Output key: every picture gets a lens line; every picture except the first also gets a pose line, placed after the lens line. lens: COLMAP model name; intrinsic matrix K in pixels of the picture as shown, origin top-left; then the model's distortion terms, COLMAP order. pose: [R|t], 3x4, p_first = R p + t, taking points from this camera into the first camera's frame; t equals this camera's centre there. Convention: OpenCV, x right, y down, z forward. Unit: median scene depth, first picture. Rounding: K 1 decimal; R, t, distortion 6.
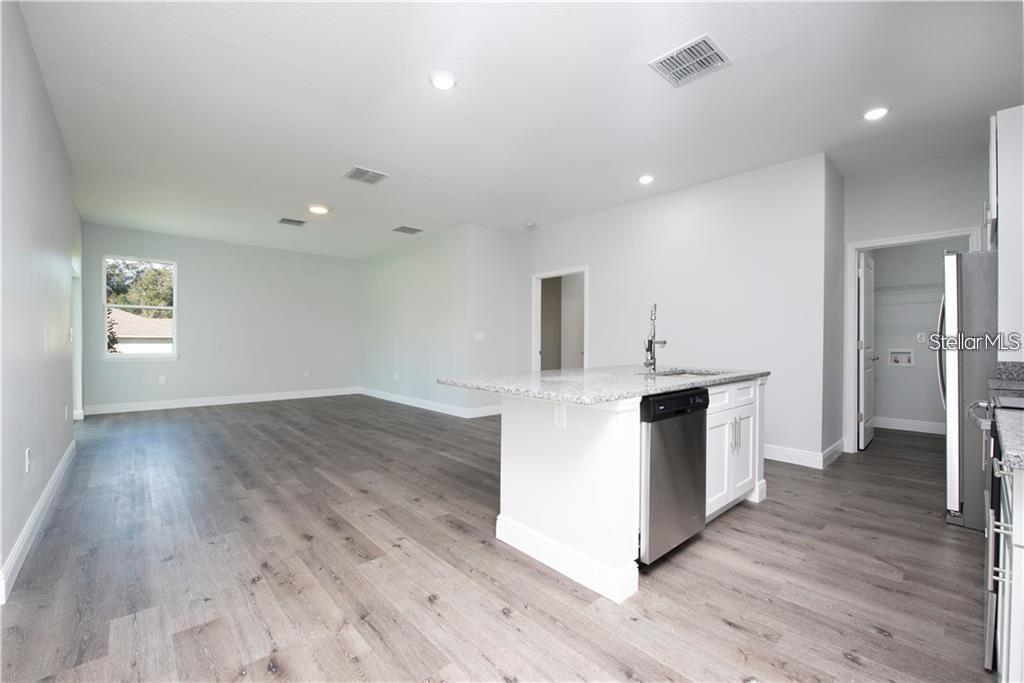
lens RADIAL K [[428.8, 0, 512.5], [0, 428.8, 343.3], [0, 0, 1]] dist [-0.017146, -0.000817]
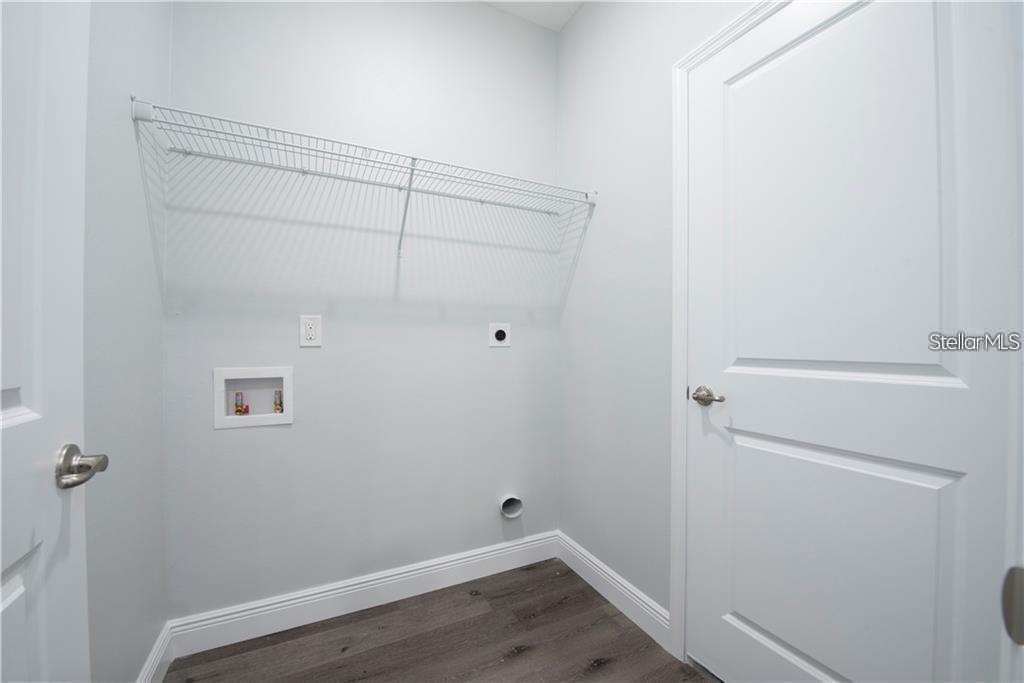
lens RADIAL K [[414.9, 0, 511.9], [0, 414.9, 343.4], [0, 0, 1]] dist [0.001165, 0.000065]
pose [[0.269035, -0.000273, 0.963130, 1.031801], [0.008681, 0.999960, -0.002141, -0.004582], [-0.963091, 0.008937, 0.269026, 1.122189]]
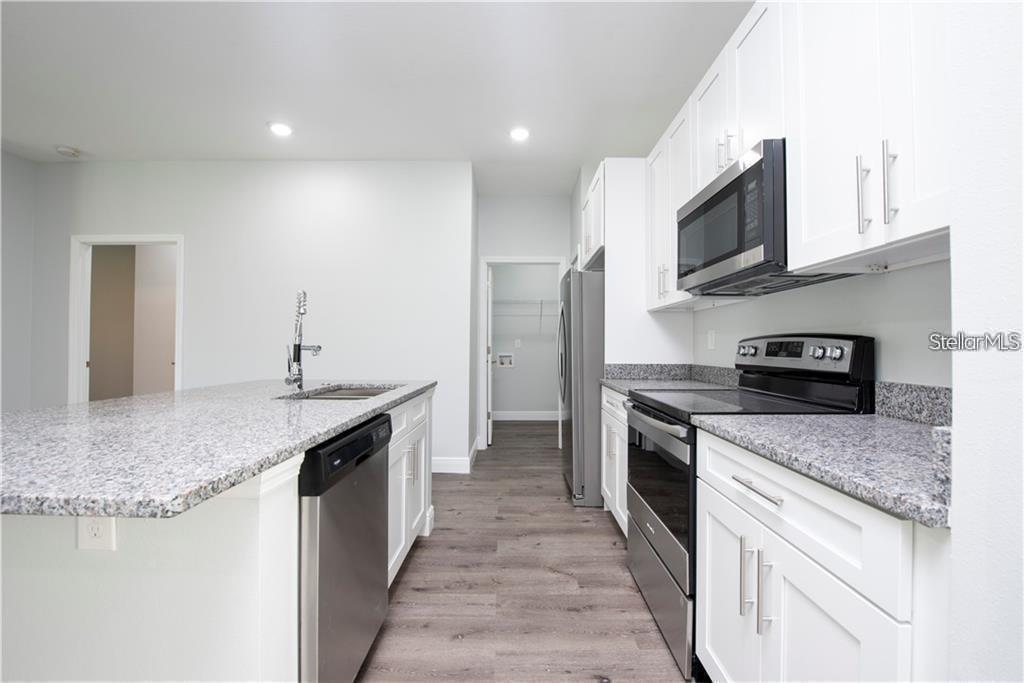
lens RADIAL K [[428.8, 0, 515.9], [0, 428.8, 342.1], [0, 0, 1]] dist [-0.017146, -0.000817]
pose [[0.668939, 0.009785, 0.743253, 0.044722], [0.000615, 0.999906, -0.013718, -0.001761], [-0.743317, 0.009634, 0.668870, 0.240991]]
